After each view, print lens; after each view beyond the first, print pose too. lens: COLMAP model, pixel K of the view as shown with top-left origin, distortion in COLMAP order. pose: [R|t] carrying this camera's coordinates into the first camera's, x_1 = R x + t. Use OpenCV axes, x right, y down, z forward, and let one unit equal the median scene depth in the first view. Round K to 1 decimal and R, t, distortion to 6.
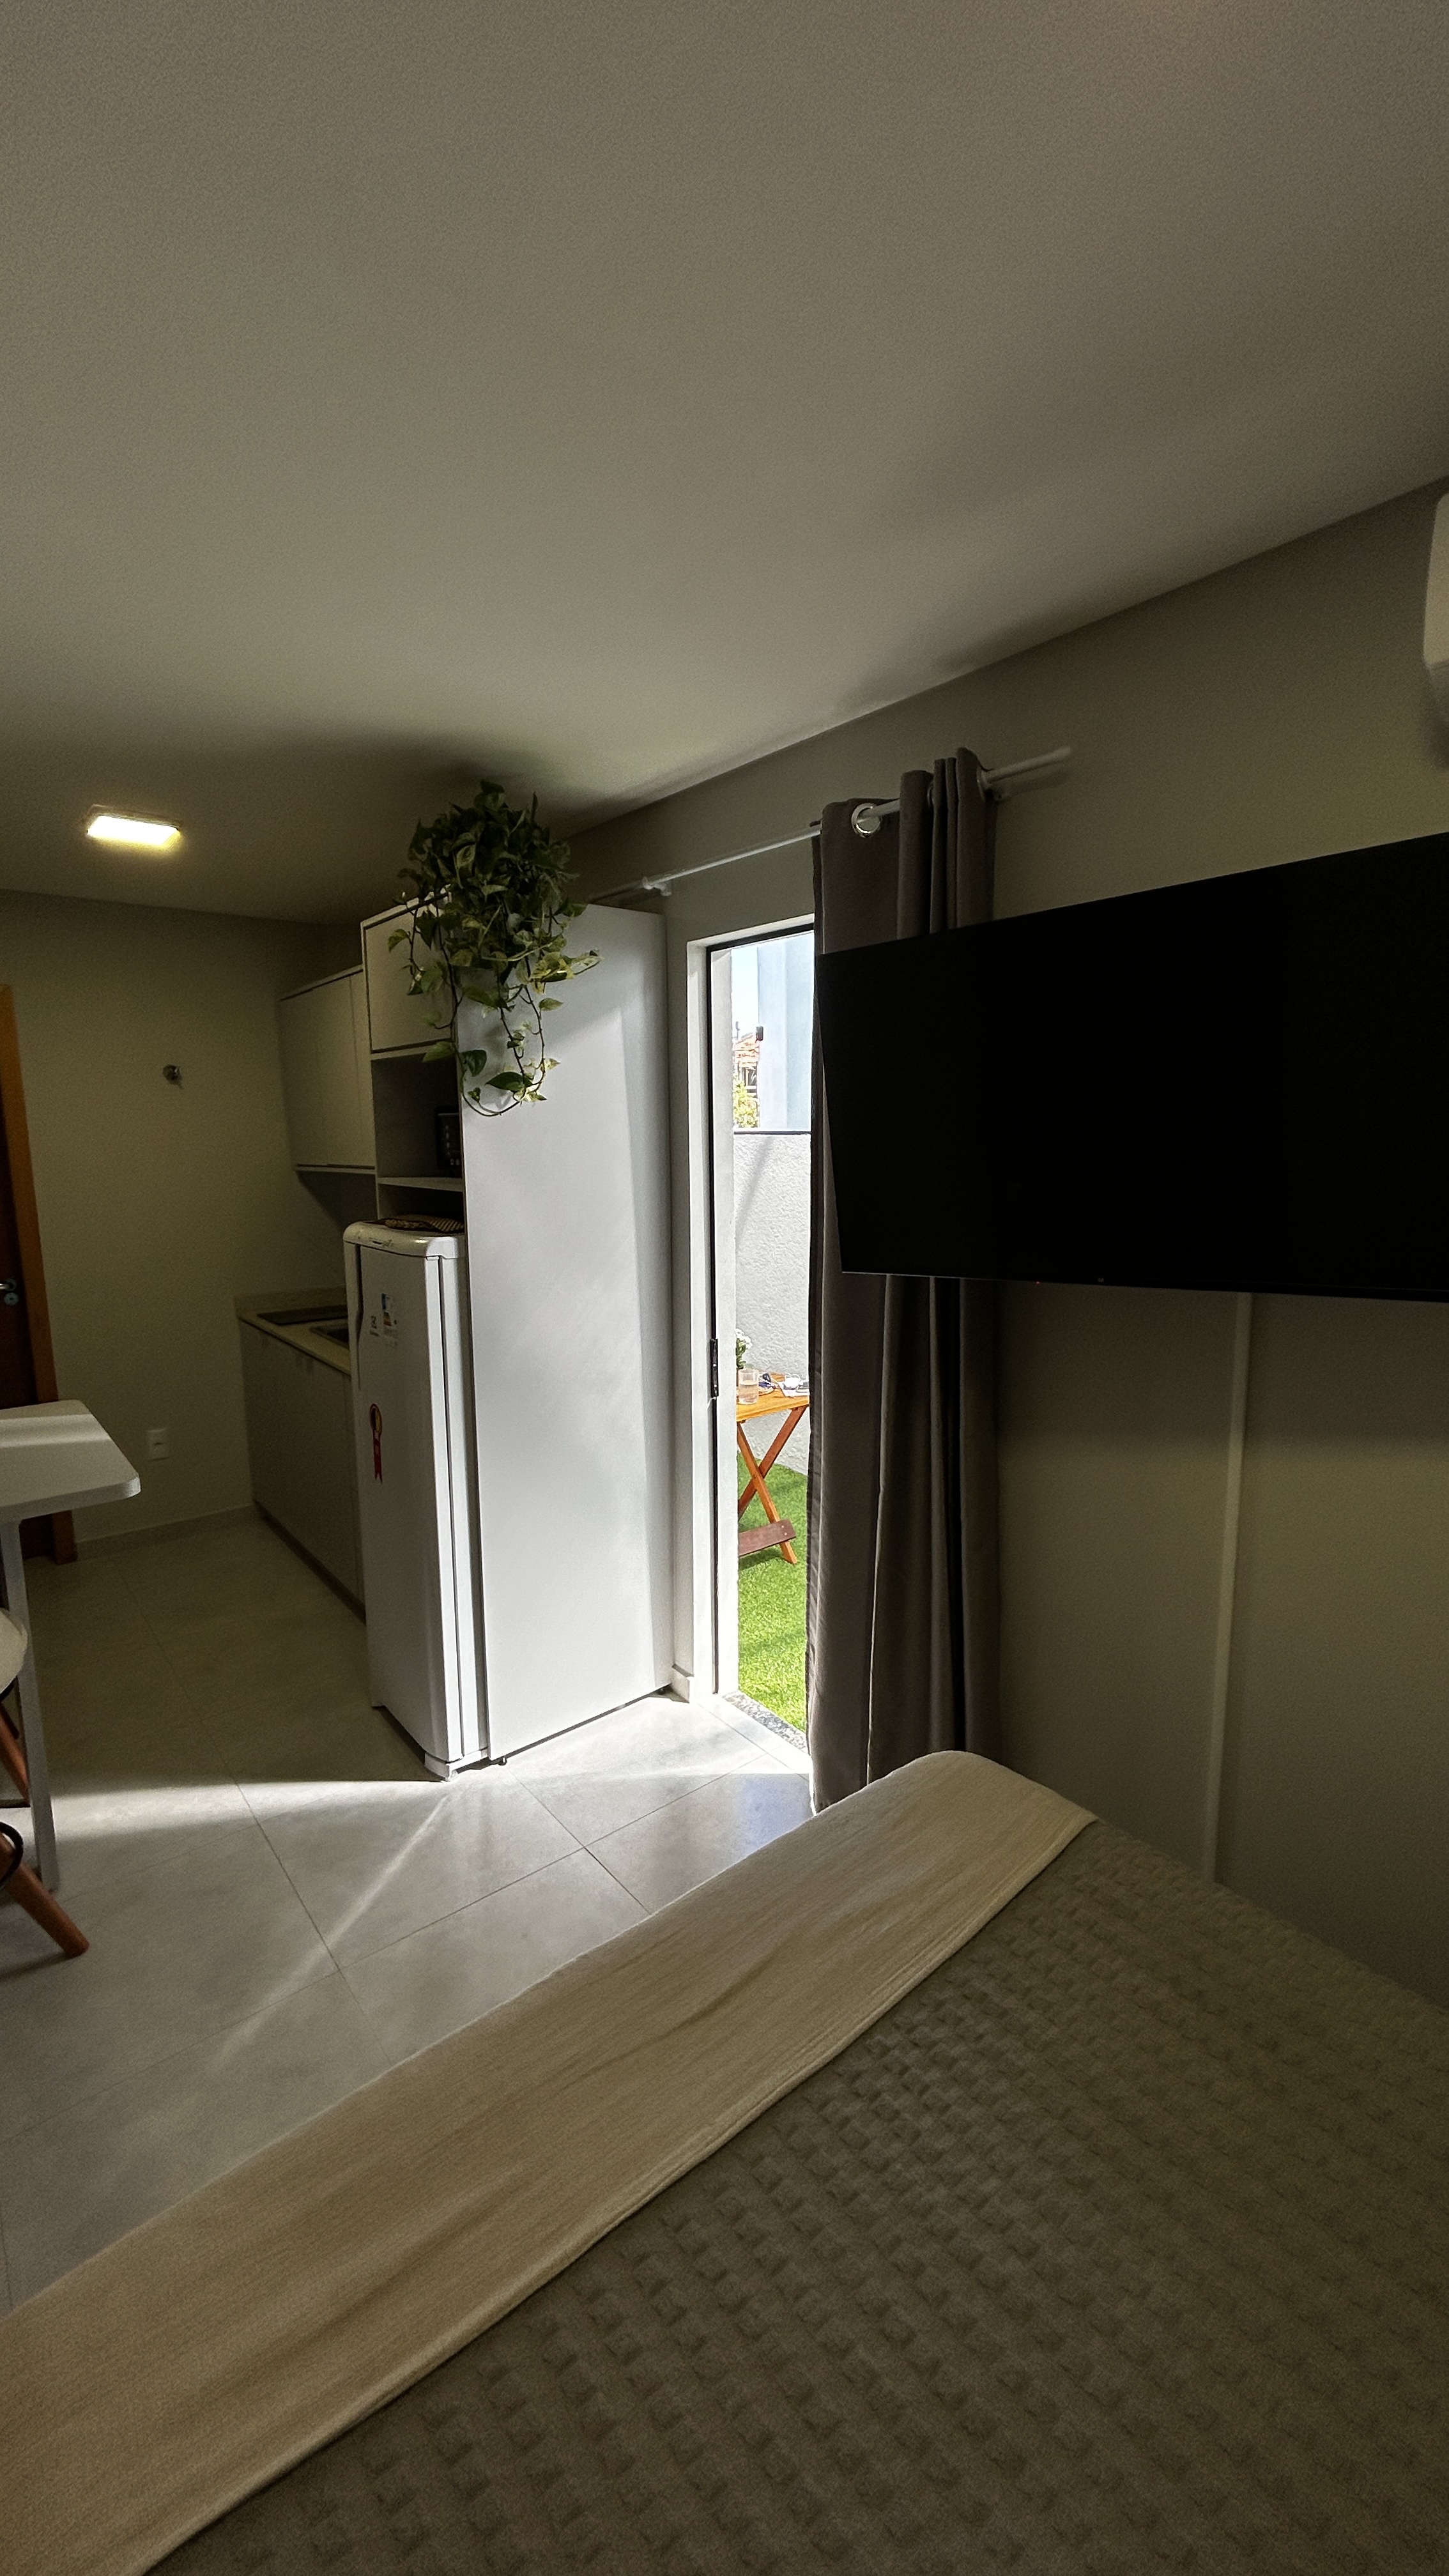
lens RADIAL K [[1035.6, 0, 730.2], [0, 1035.6, 1291.6], [0, 0, 1]] dist [-0.002788, 0.000452]
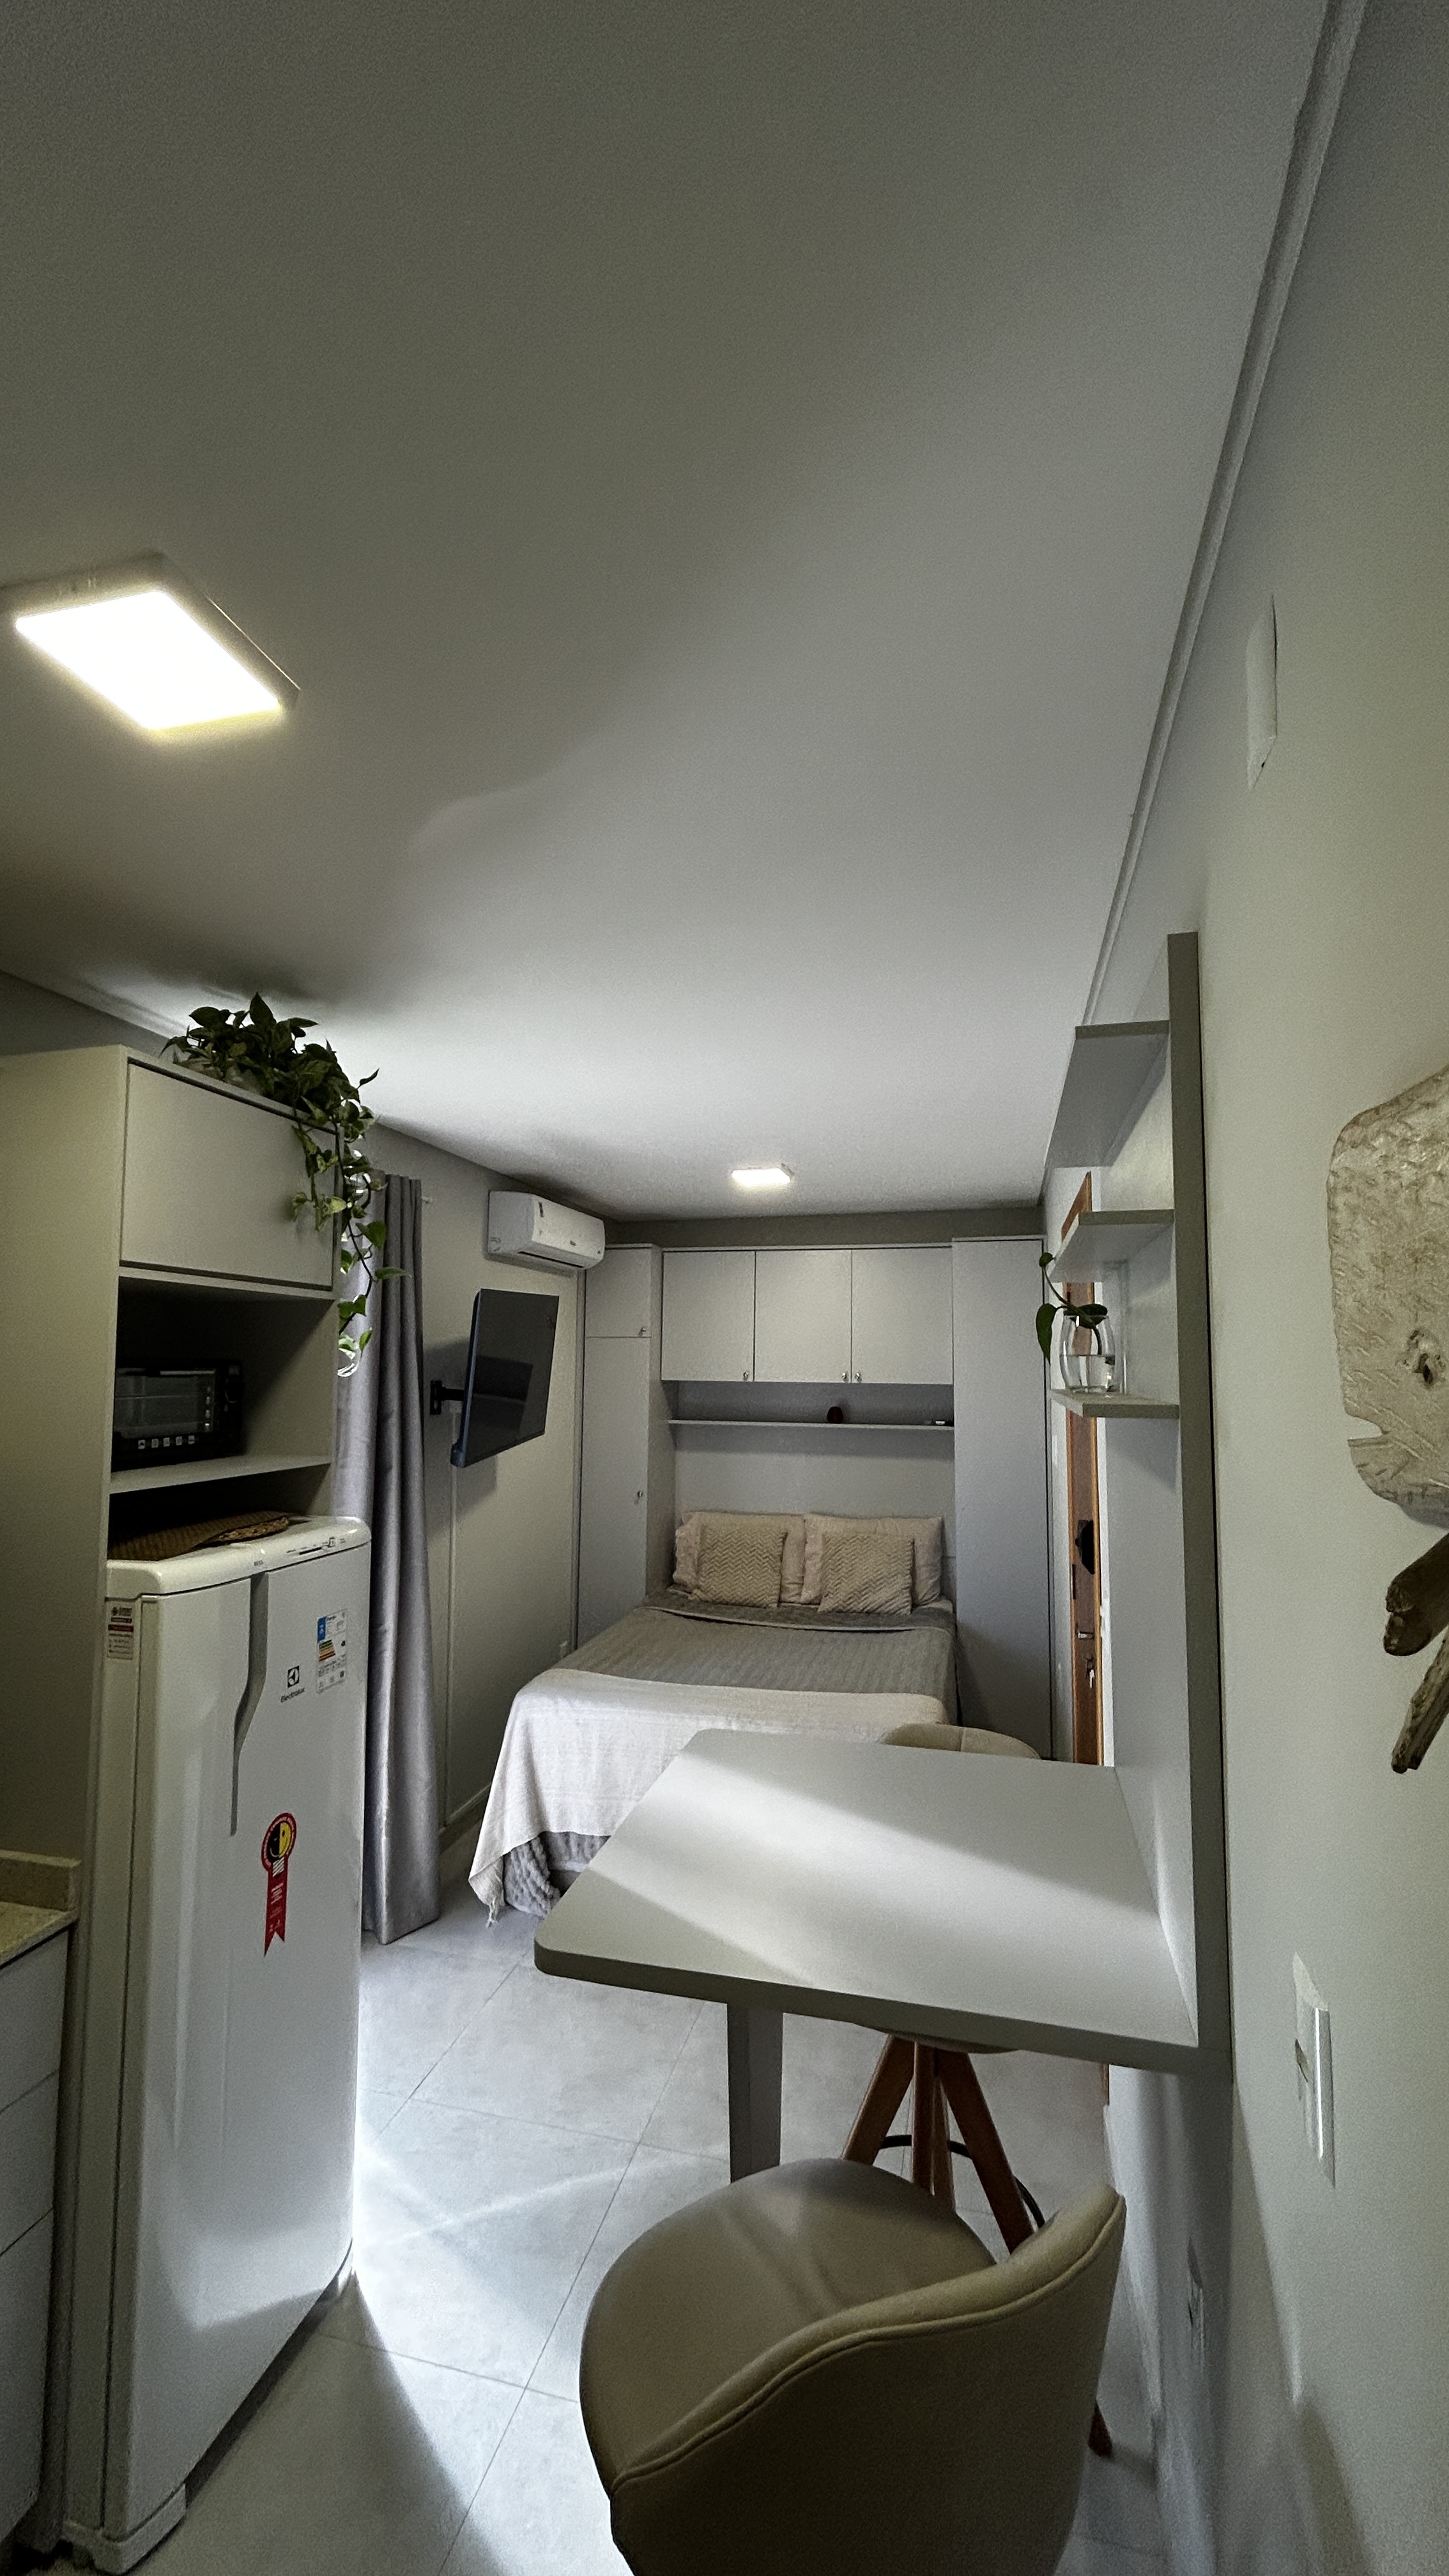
lens RADIAL K [[1035.6, 0, 730.2], [0, 1035.6, 1291.6], [0, 0, 1]] dist [-0.002788, 0.000452]
pose [[-0.593457, 0.059234, 0.802683, -1.184095], [0.125573, 0.991890, 0.019646, -0.218719], [-0.795010, 0.112454, -0.596082, 1.270234]]
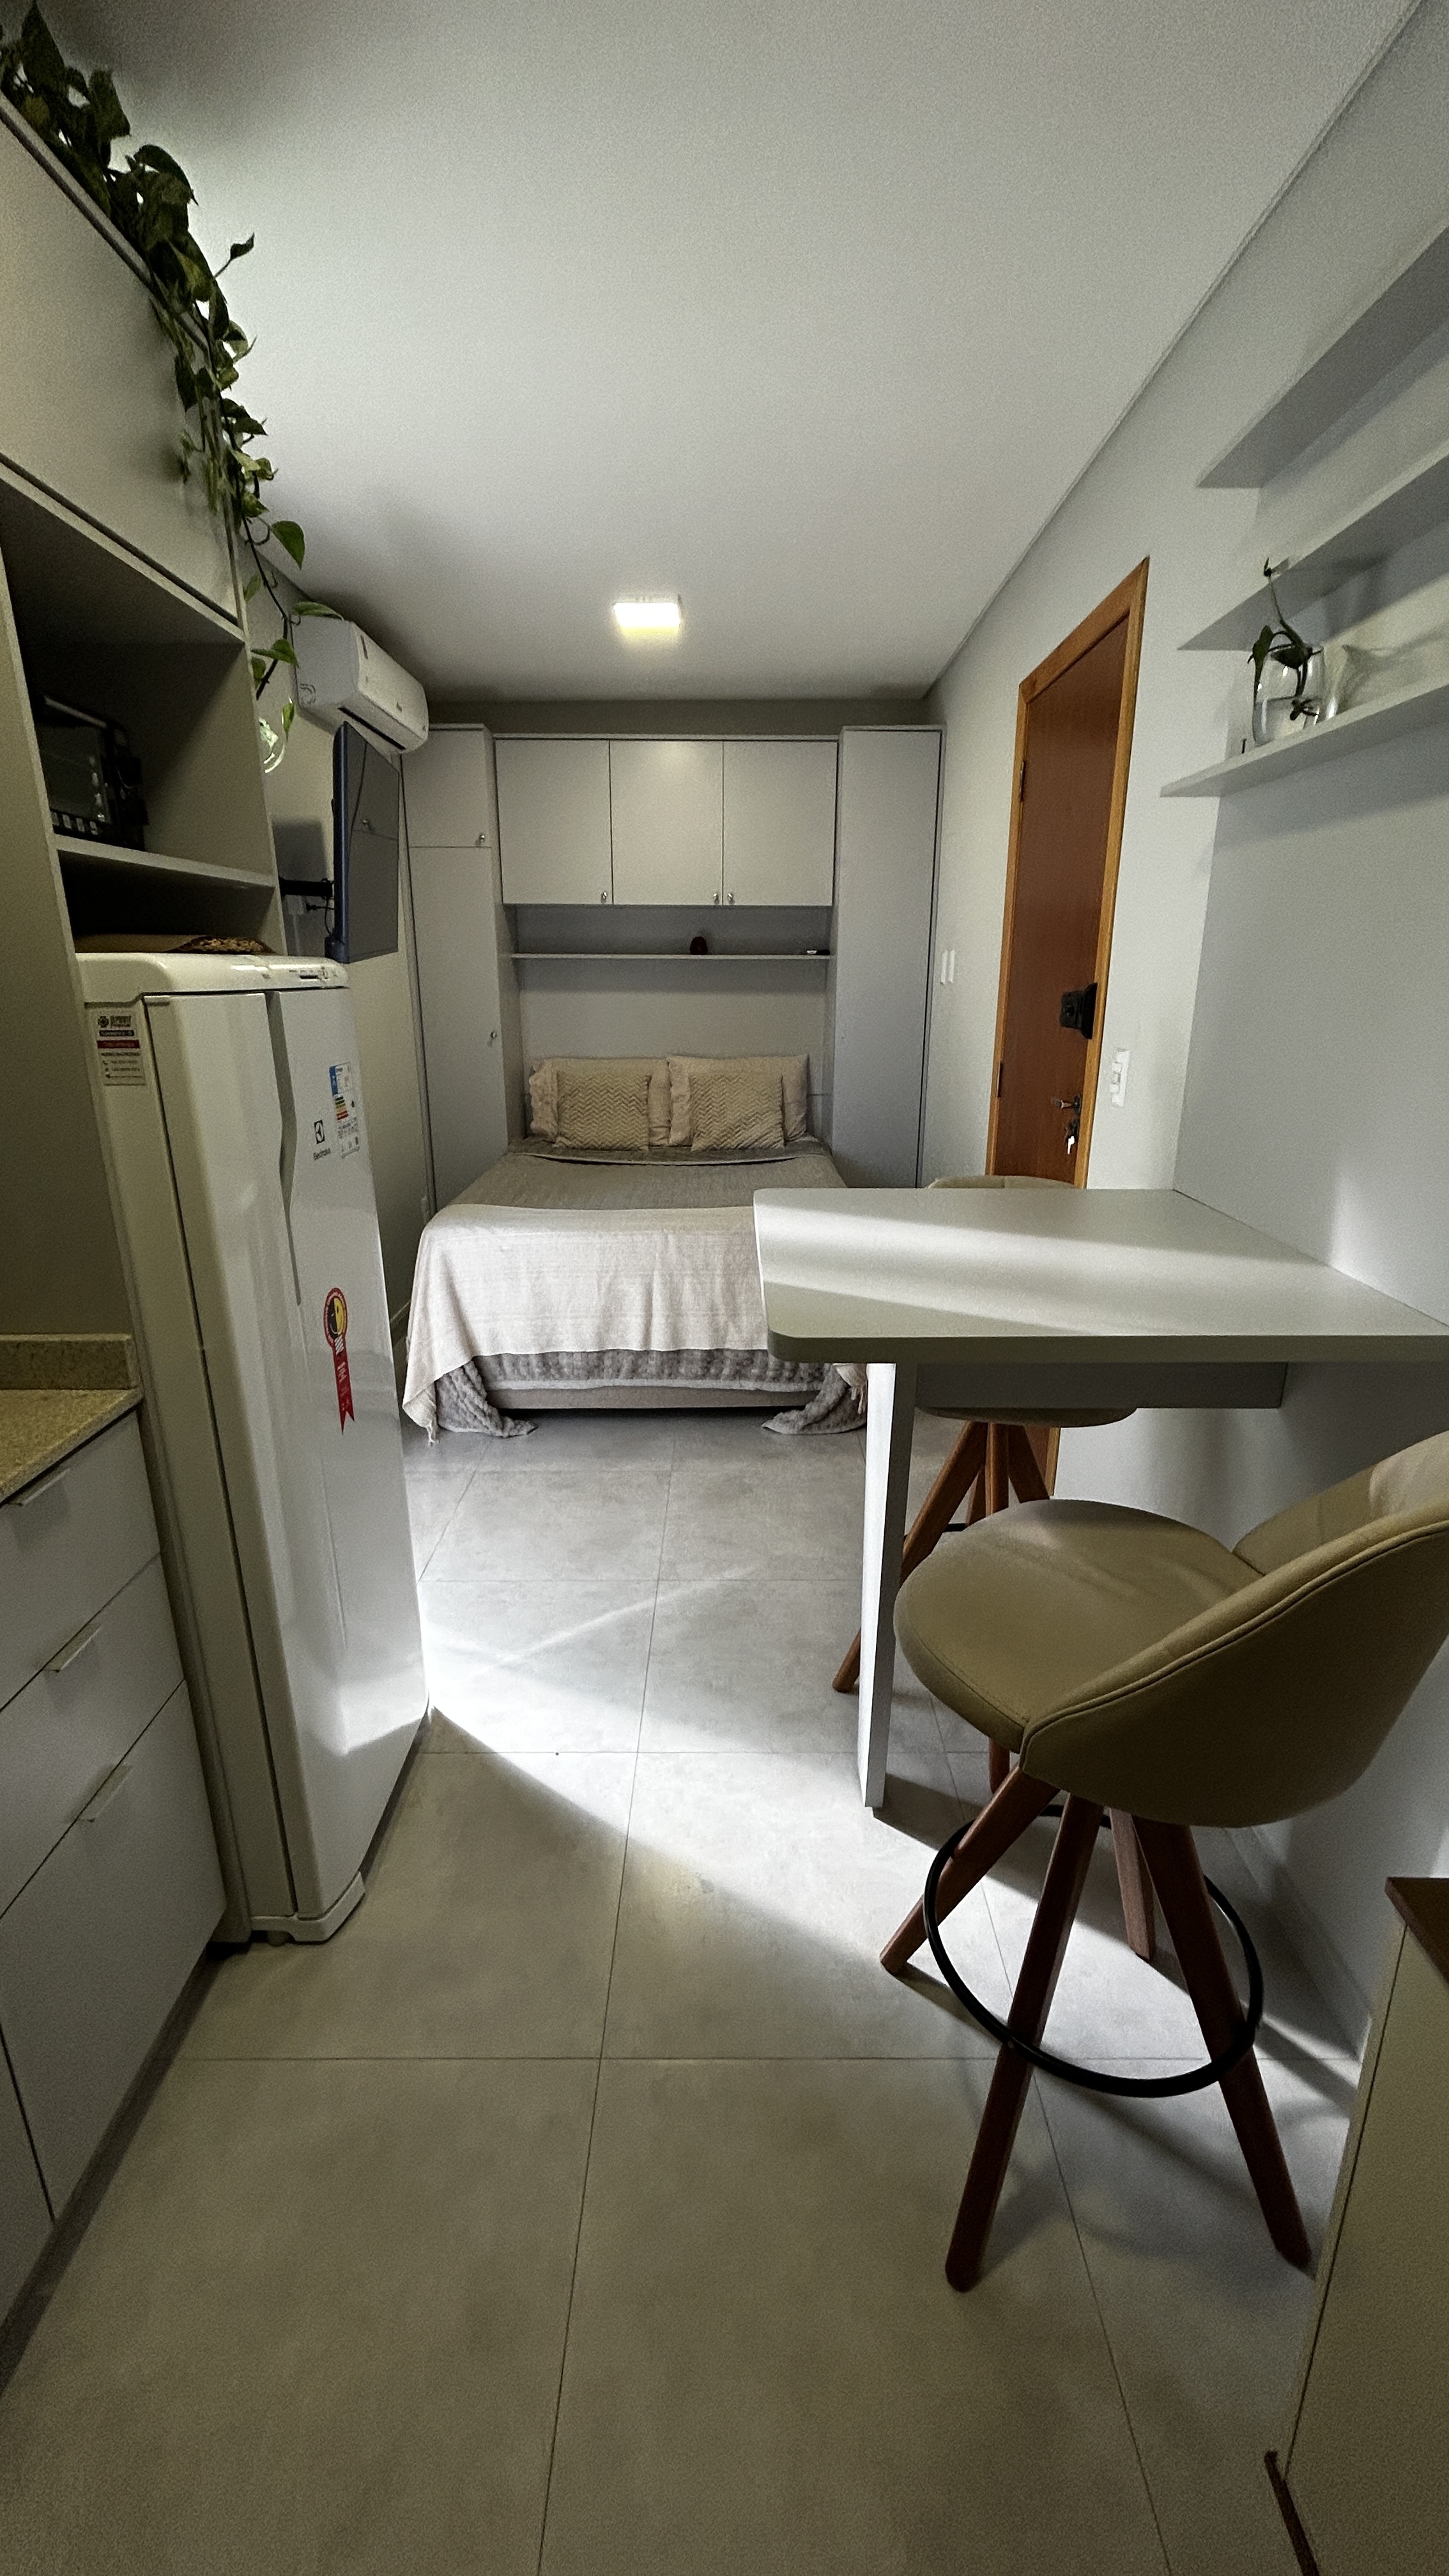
lens RADIAL K [[1035.6, 0, 730.2], [0, 1035.6, 1291.6], [0, 0, 1]] dist [-0.002788, 0.000452]
pose [[-0.773328, -0.186265, 0.606027, -0.947457], [0.103395, 0.906022, 0.410408, -0.105517], [-0.625518, 0.380040, -0.681393, 1.405740]]
